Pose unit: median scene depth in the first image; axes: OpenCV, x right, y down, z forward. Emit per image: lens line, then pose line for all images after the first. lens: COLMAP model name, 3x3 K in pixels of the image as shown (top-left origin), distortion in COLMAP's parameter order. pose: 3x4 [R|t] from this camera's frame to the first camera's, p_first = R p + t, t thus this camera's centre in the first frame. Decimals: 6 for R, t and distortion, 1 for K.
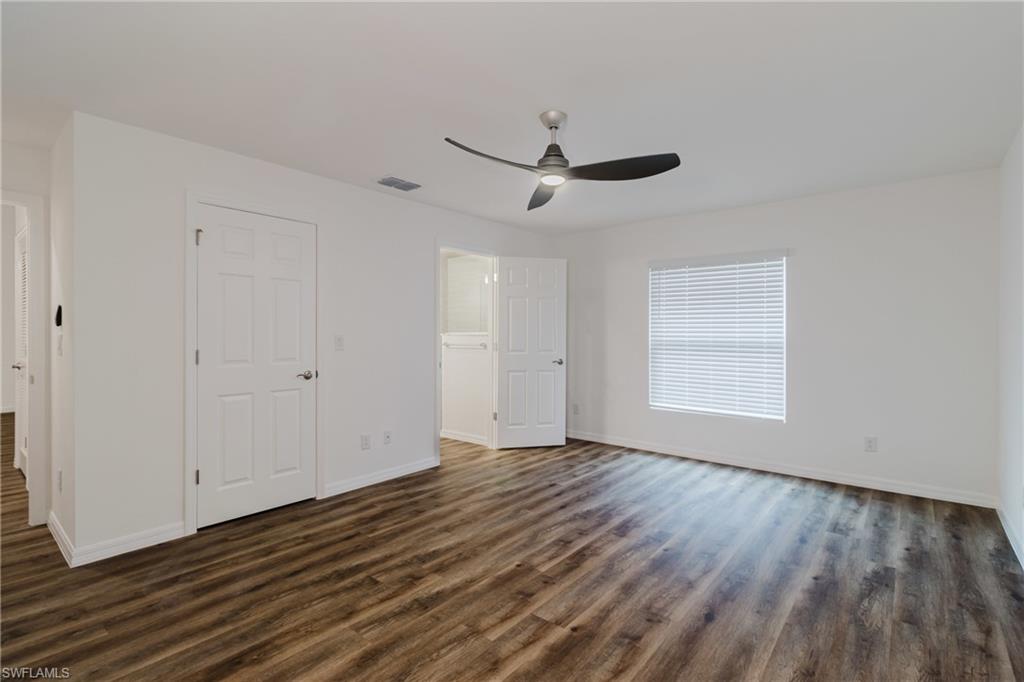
lens RADIAL K [[477.5, 0, 514.7], [0, 477.5, 336.6], [0, 0, 1]] dist [-0.004431, -0.000393]
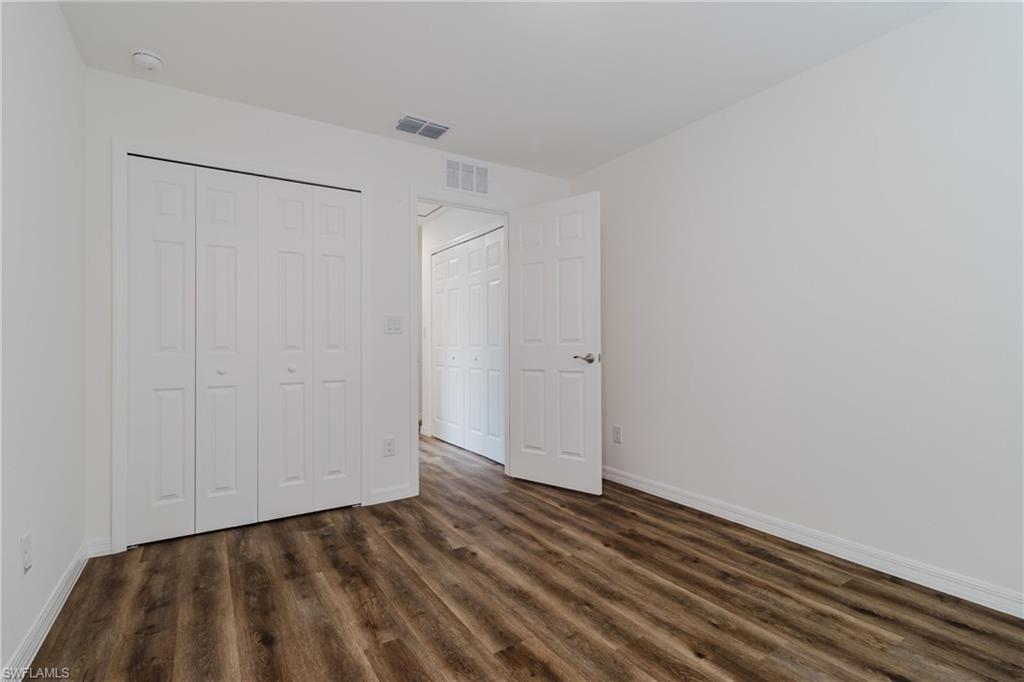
lens RADIAL K [[477.5, 0, 506.9], [0, 477.5, 345.0], [0, 0, 1]] dist [-0.004431, -0.000393]
pose [[0.945639, 0.014196, -0.324907, 0.190074], [-0.004252, 0.999501, 0.031295, 0.015656], [0.325189, -0.028212, 0.945228, 0.368542]]
